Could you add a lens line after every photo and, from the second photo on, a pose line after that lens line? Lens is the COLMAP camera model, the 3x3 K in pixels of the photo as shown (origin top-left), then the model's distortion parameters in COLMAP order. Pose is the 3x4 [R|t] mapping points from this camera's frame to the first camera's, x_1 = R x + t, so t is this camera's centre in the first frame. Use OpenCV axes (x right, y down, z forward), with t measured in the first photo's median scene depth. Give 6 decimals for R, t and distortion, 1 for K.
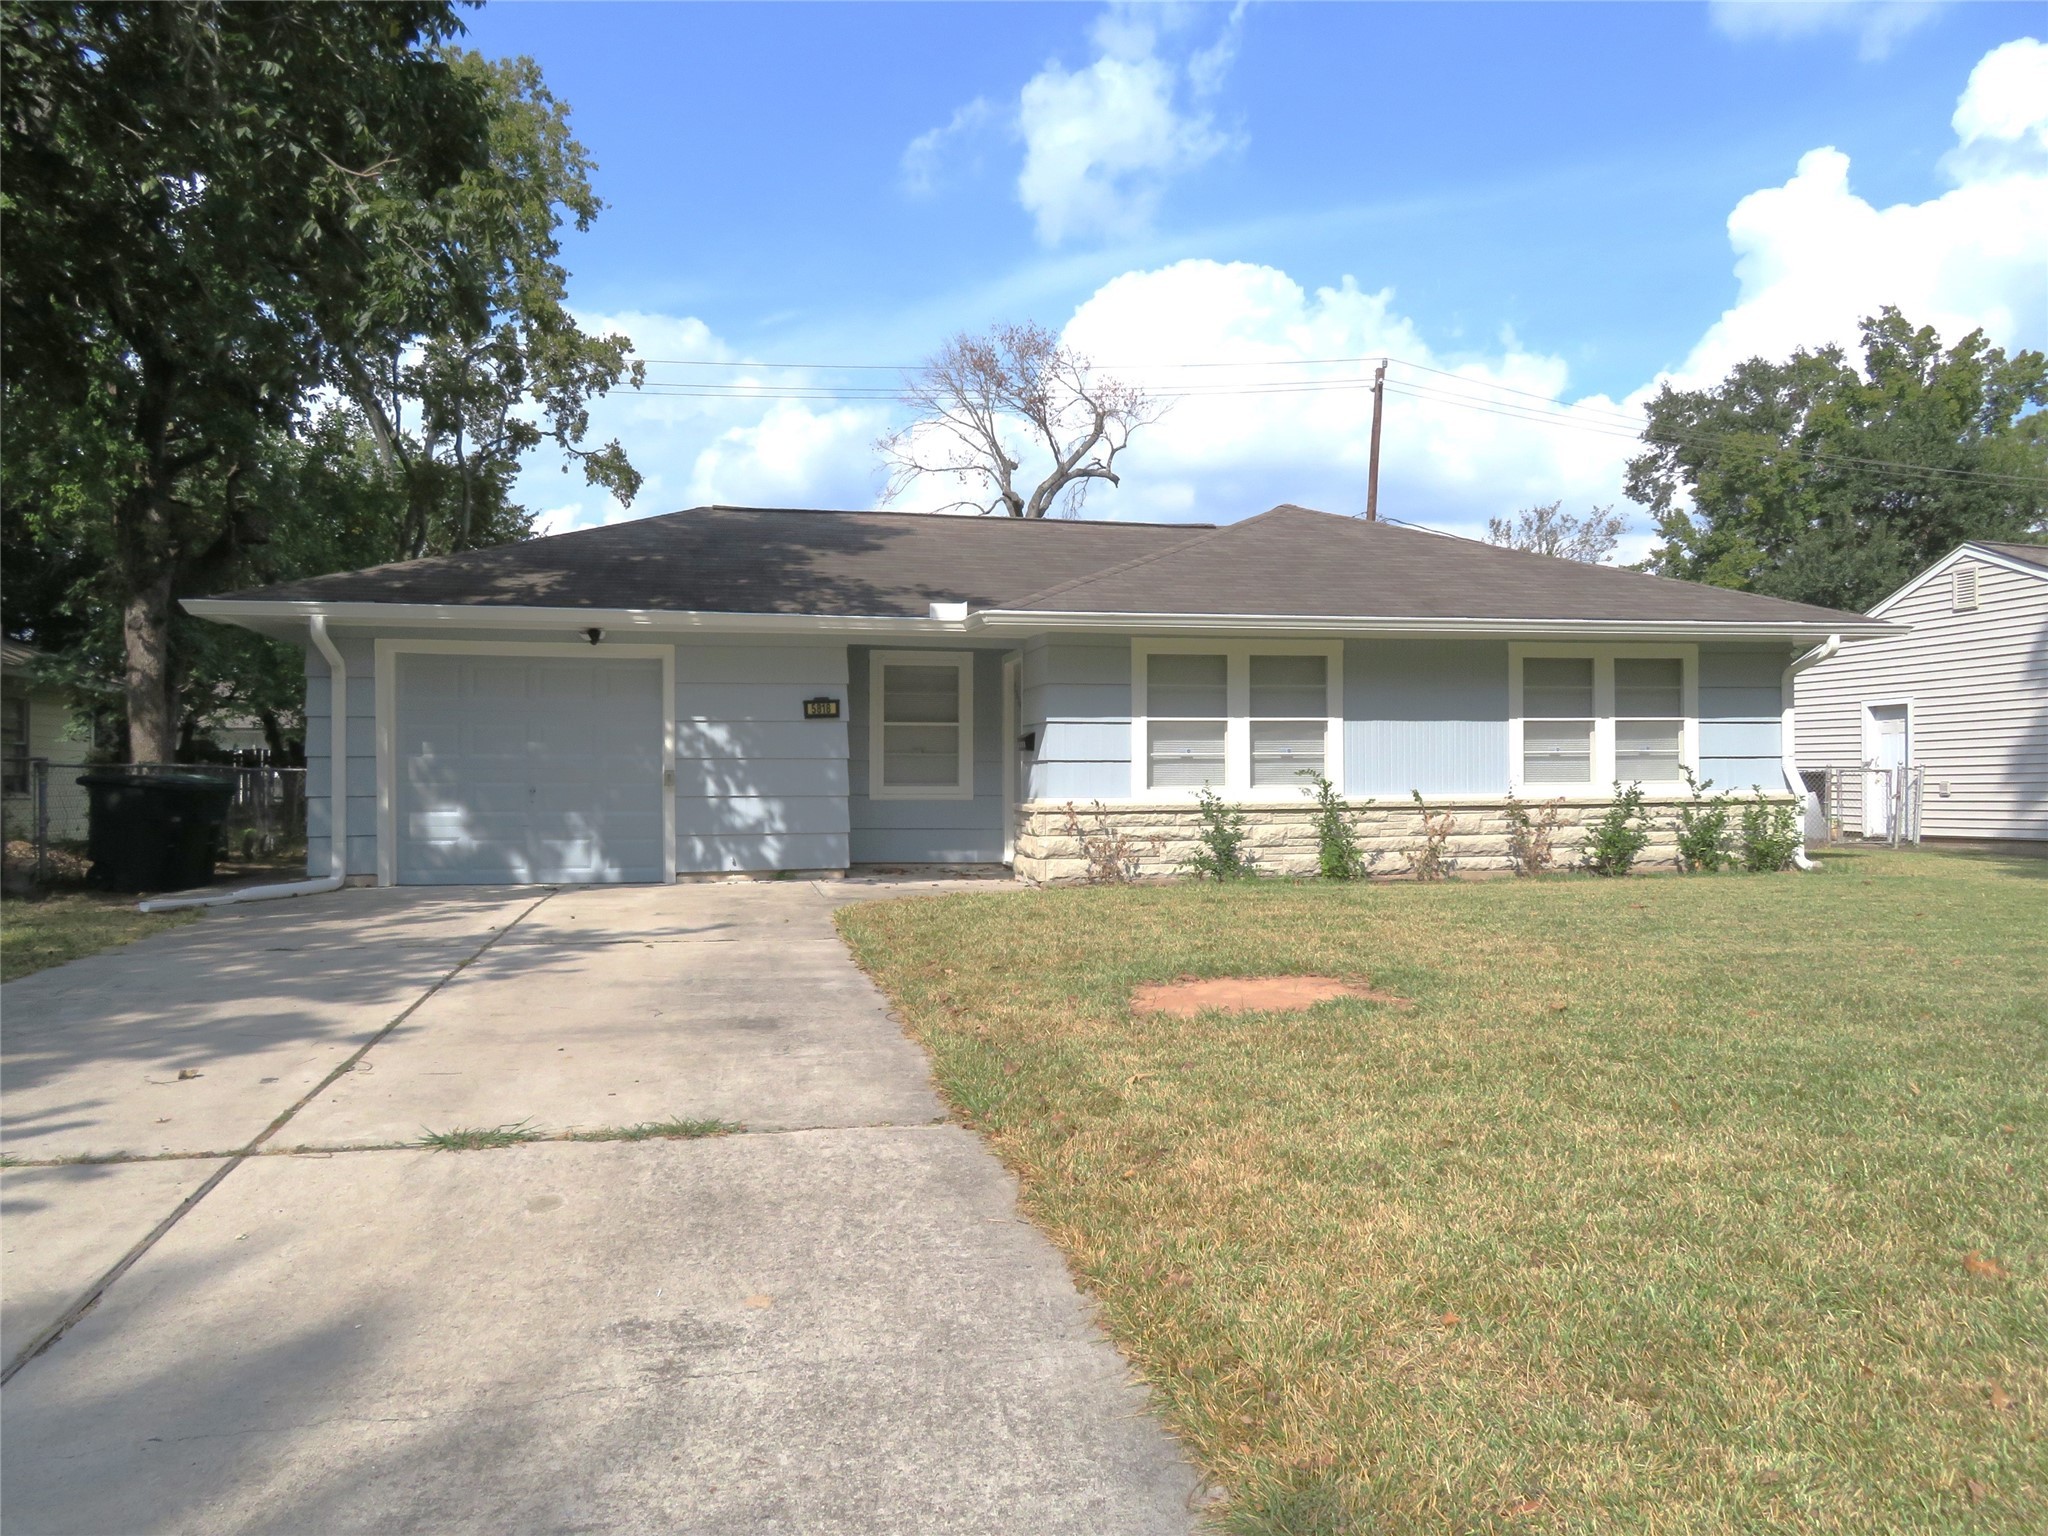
lens RADIAL K [[1493.5, 0, 1029.5], [0, 1493.5, 765.8], [0, 0, 1]] dist [0.001797, 0.001144]
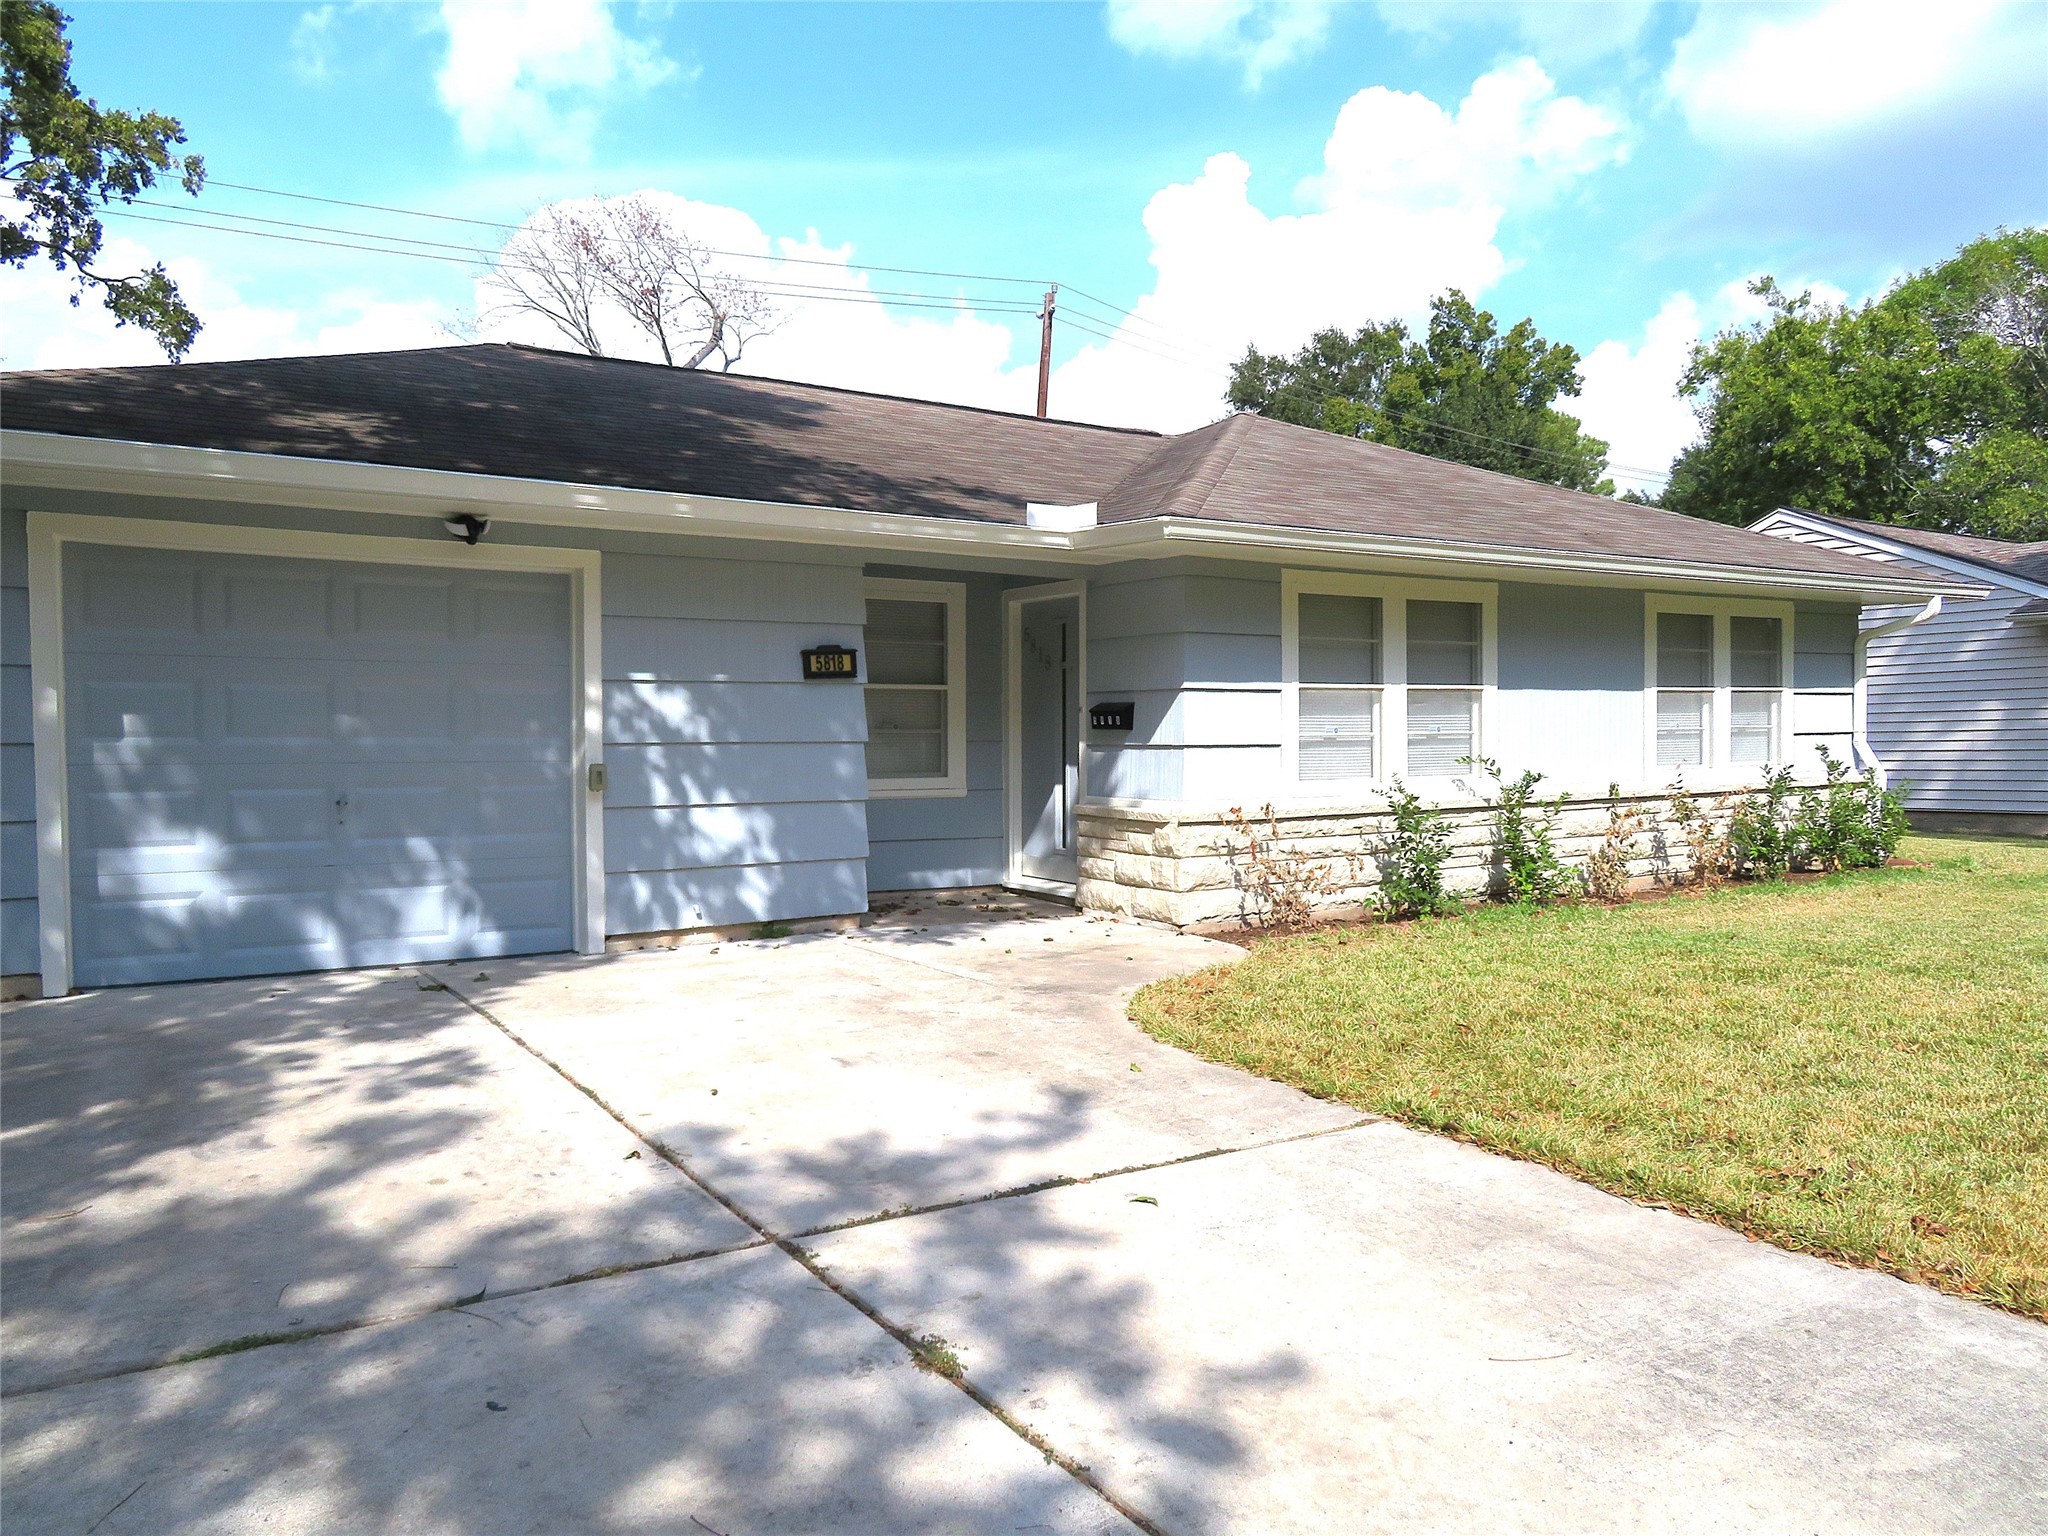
lens RADIAL K [[1493.5, 0, 1029.5], [0, 1493.5, 765.8], [0, 0, 1]] dist [0.001797, 0.001144]
pose [[0.934749, -0.009111, 0.355192, -0.283754], [-0.002551, 0.999473, 0.032351, -0.015565], [-0.355299, -0.031146, 0.934234, 0.377284]]
